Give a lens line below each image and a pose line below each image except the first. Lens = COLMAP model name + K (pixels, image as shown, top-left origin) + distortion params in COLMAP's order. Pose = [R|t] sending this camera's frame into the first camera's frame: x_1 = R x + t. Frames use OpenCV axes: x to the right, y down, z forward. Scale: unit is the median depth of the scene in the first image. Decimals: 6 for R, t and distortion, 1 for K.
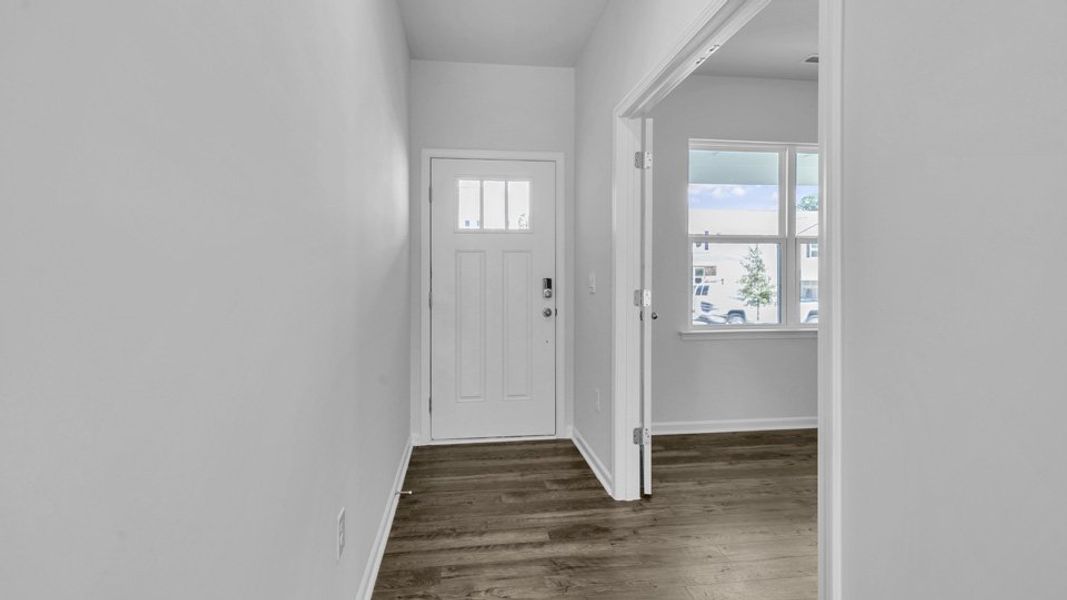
lens RADIAL K [[501.0, 0, 527.8], [0, 501.0, 279.7], [0, 0, 1]] dist [0.014399, 0.000673]
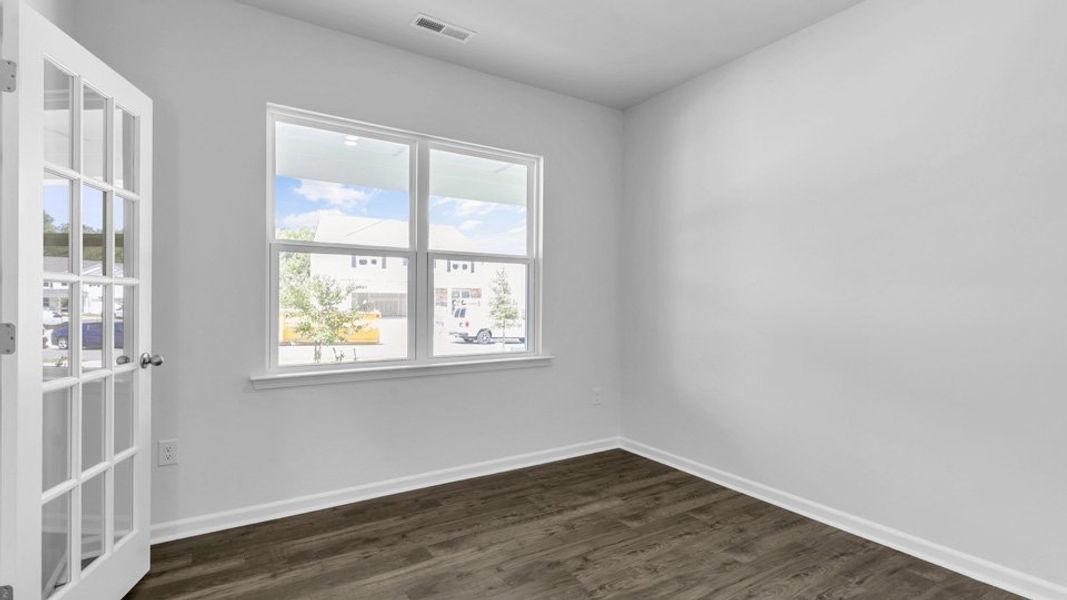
lens RADIAL K [[501.0, 0, 530.0], [0, 501.0, 308.1], [0, 0, 1]] dist [0.014399, 0.000673]
pose [[0.910475, -0.001526, 0.413561, 0.341378], [-0.003909, 0.999917, 0.012295, -0.003685], [-0.413546, -0.012811, 0.910393, 0.189130]]
